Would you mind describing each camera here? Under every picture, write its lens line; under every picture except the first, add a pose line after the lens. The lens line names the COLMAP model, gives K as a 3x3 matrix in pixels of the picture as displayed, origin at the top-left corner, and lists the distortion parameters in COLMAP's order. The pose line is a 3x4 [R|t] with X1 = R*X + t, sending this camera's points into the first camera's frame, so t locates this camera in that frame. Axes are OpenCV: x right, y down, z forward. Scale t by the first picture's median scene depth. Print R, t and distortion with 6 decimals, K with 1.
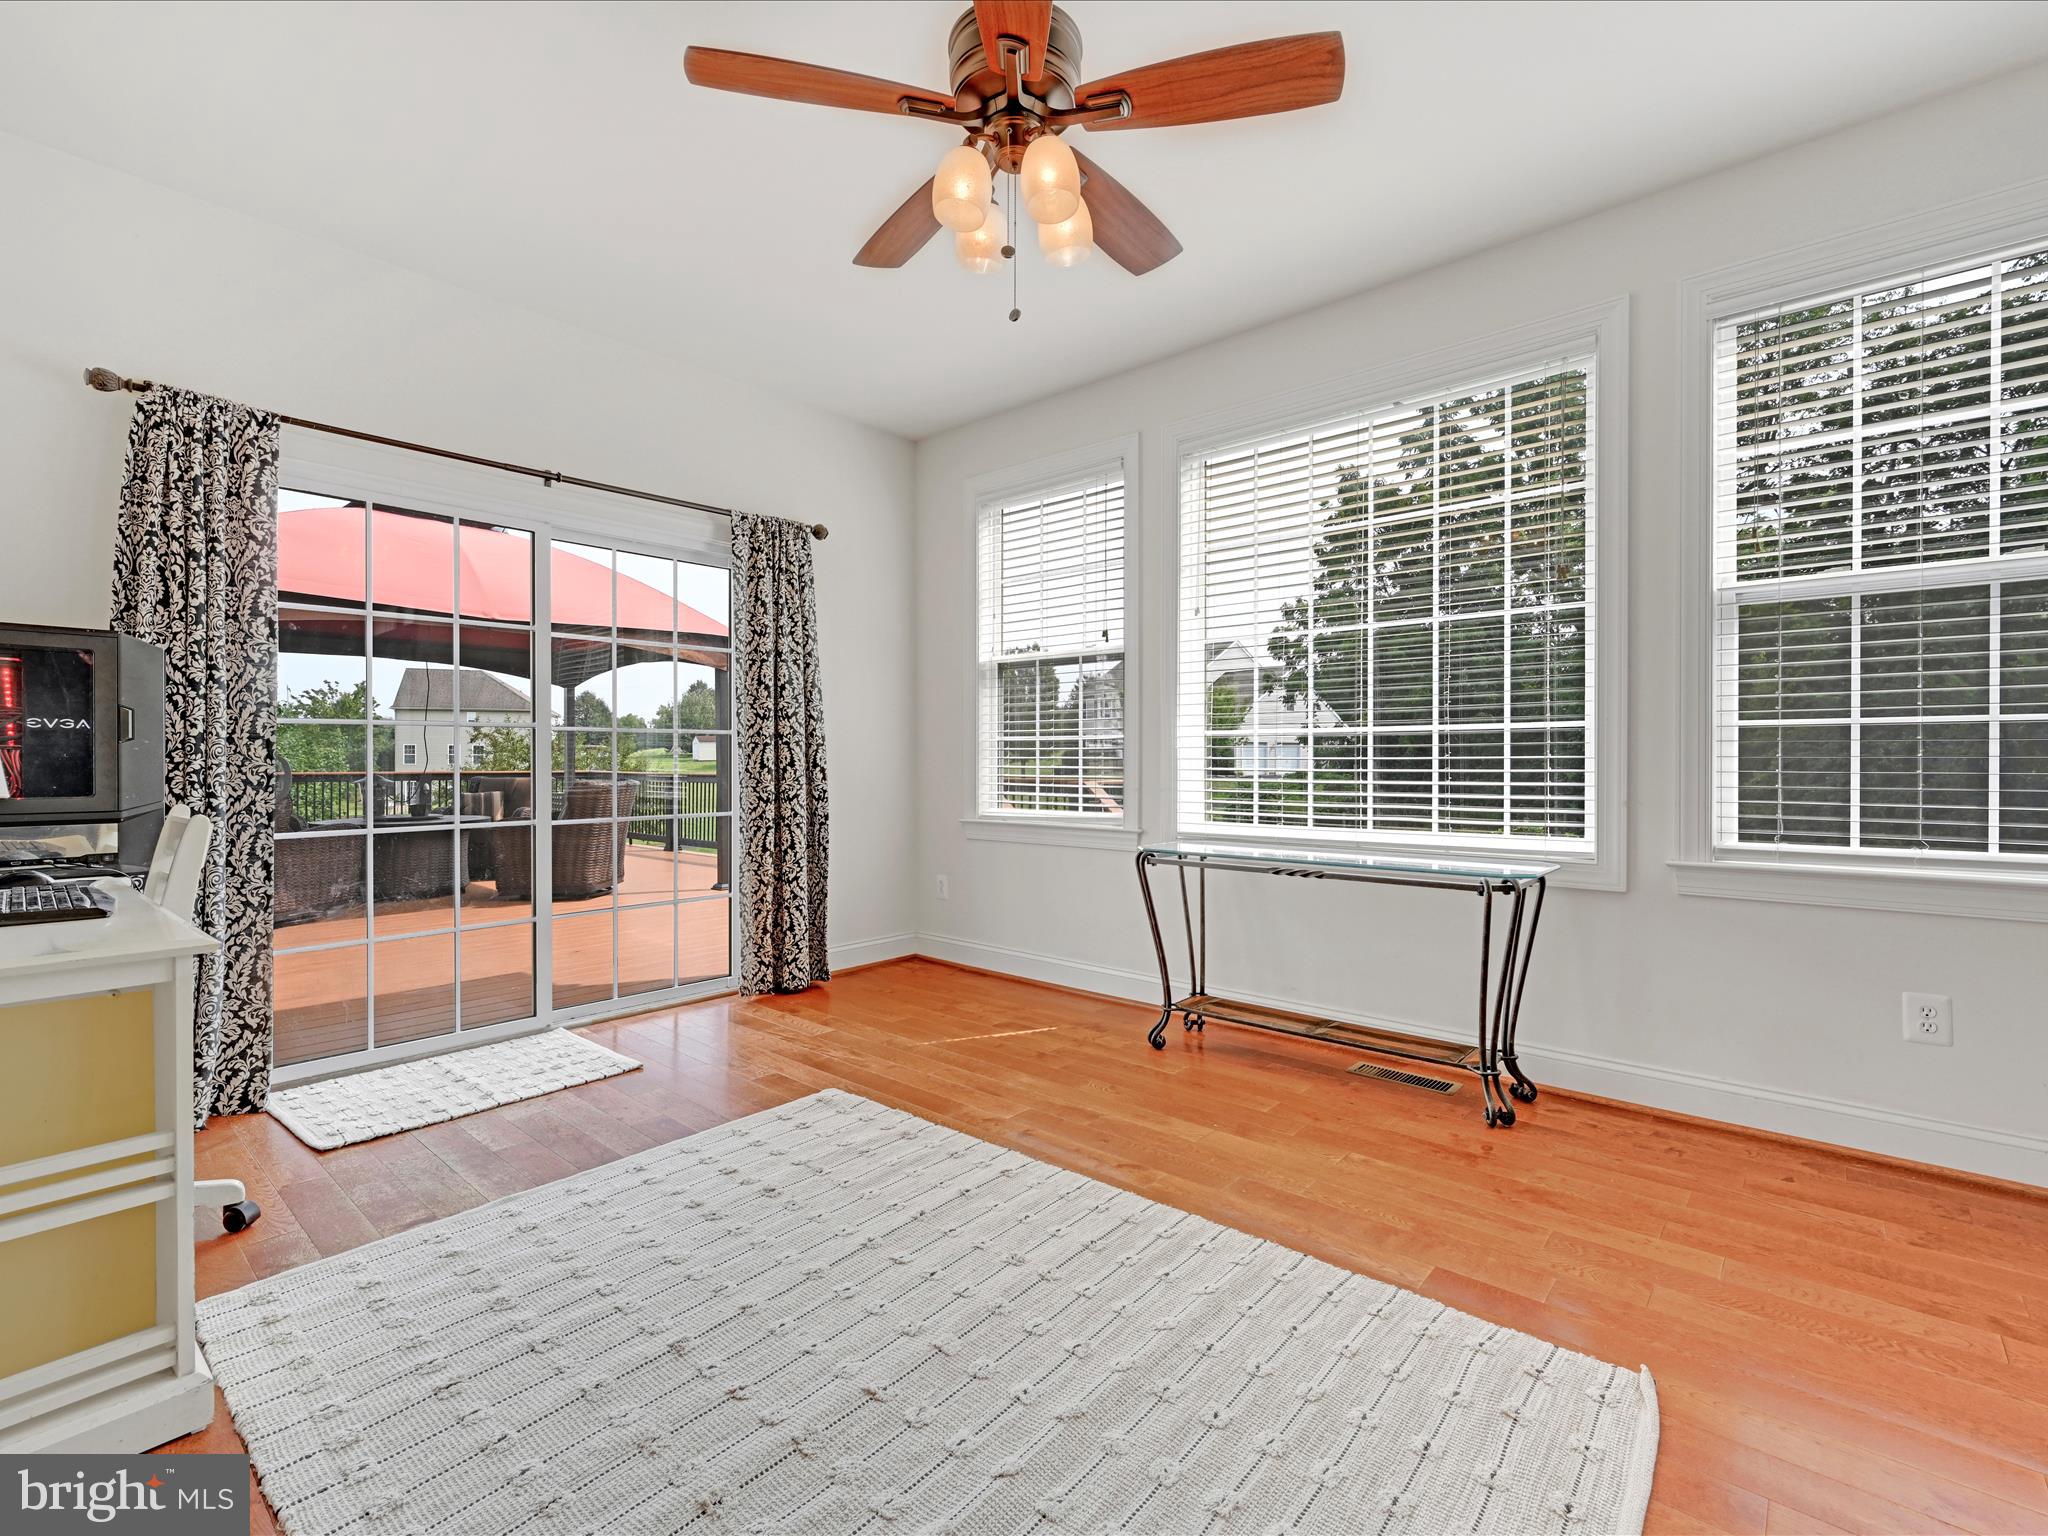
lens RADIAL K [[913.8, 0, 1027.6], [0, 913.8, 762.3], [0, 0, 1]] dist [-0.000378, 0.000037]
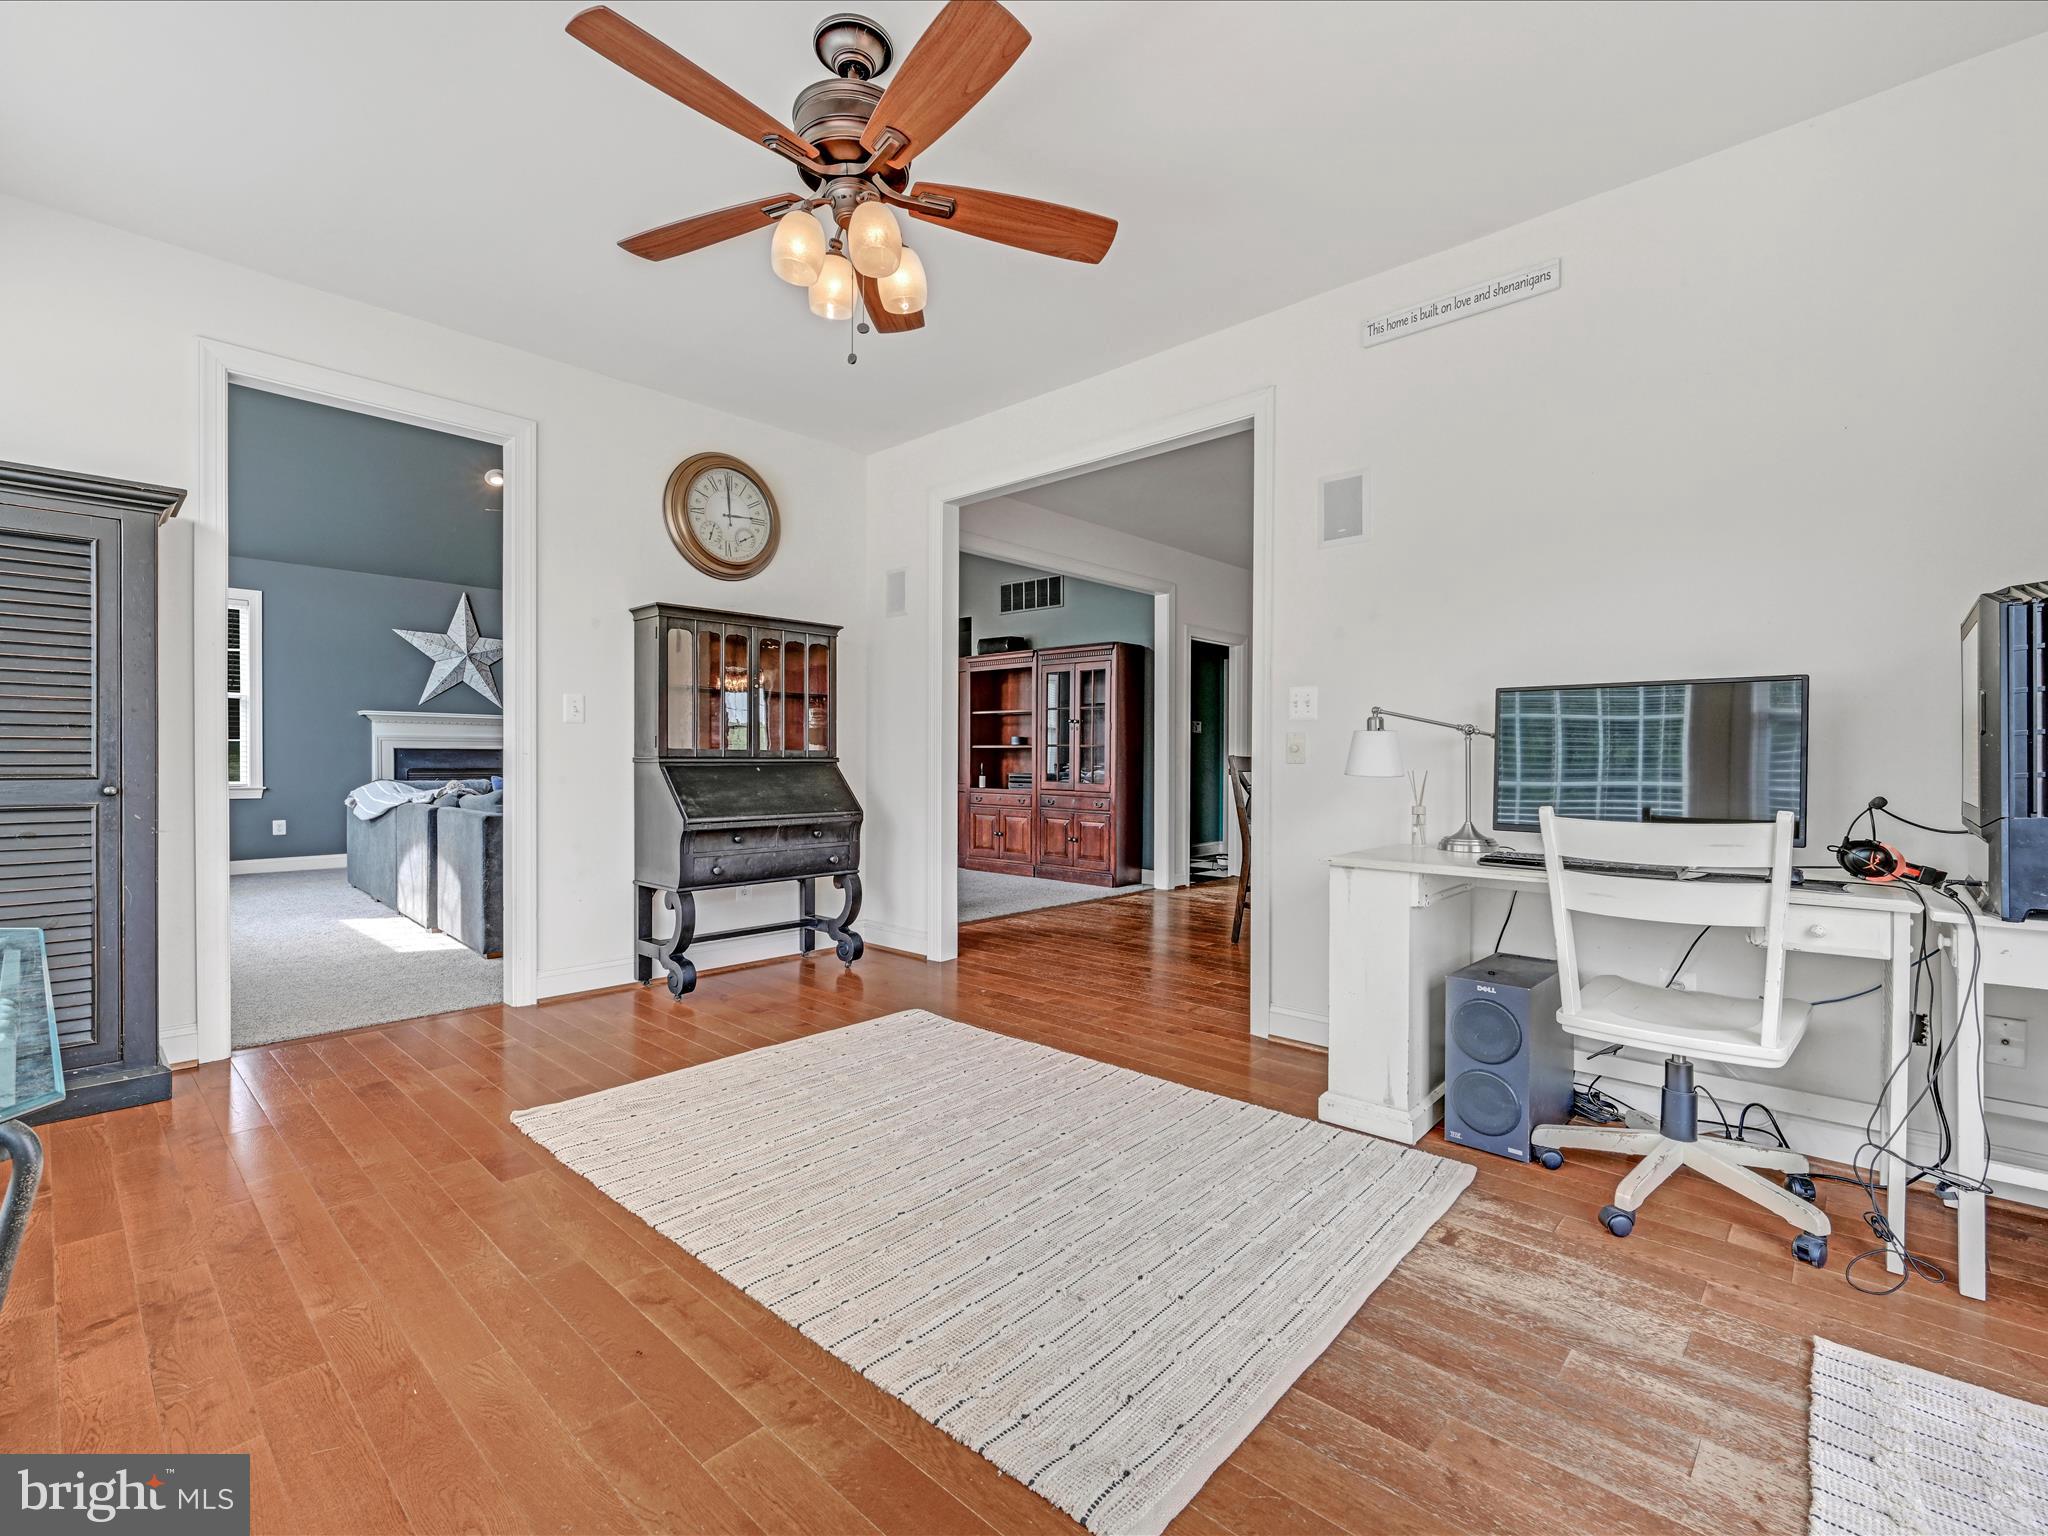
lens RADIAL K [[913.8, 0, 1027.6], [0, 913.8, 762.3], [0, 0, 1]] dist [-0.000378, 0.000037]
pose [[-0.999299, -0.002926, 0.037317, -0.222793], [-0.002513, 0.999935, 0.011103, -0.005603], [-0.037347, 0.011001, -0.999242, 1.738219]]
